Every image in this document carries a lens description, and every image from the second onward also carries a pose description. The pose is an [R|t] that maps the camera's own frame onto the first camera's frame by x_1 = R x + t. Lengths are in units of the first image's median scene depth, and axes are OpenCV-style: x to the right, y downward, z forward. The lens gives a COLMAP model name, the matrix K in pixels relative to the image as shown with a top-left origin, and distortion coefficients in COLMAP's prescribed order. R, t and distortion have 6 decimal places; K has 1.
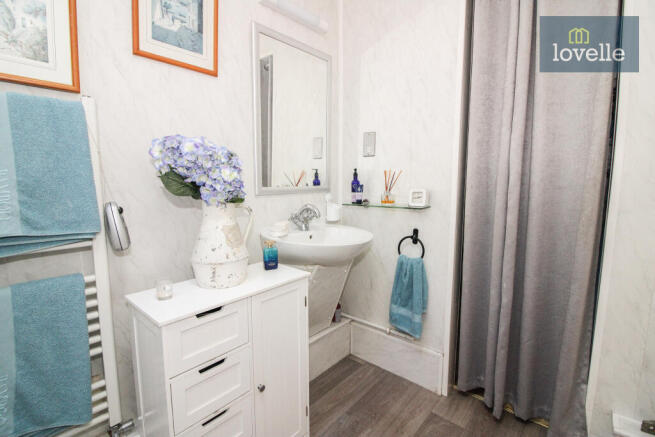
lens RADIAL K [[305.7, 0, 327.3], [0, 305.7, 215.0], [0, 0, 1]] dist [-0.026079, -0.000664]
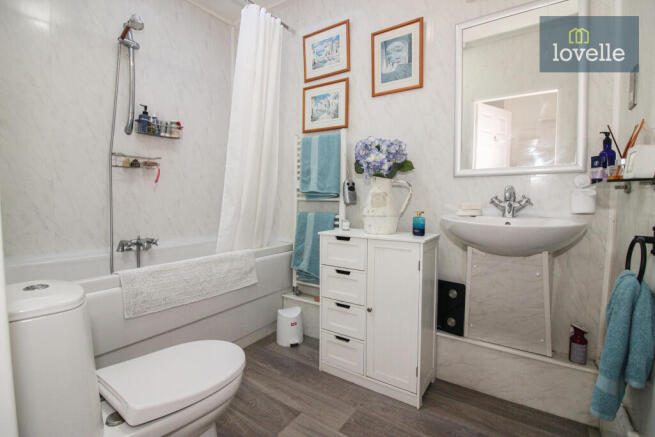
lens RADIAL K [[305.7, 0, 327.8], [0, 305.7, 215.8], [0, 0, 1]] dist [-0.026079, -0.000664]
pose [[0.118589, 0.045193, -0.991914, 1.071767], [-0.119413, 0.992363, 0.030937, 0.124015], [0.985737, 0.114778, 0.123080, 0.575107]]
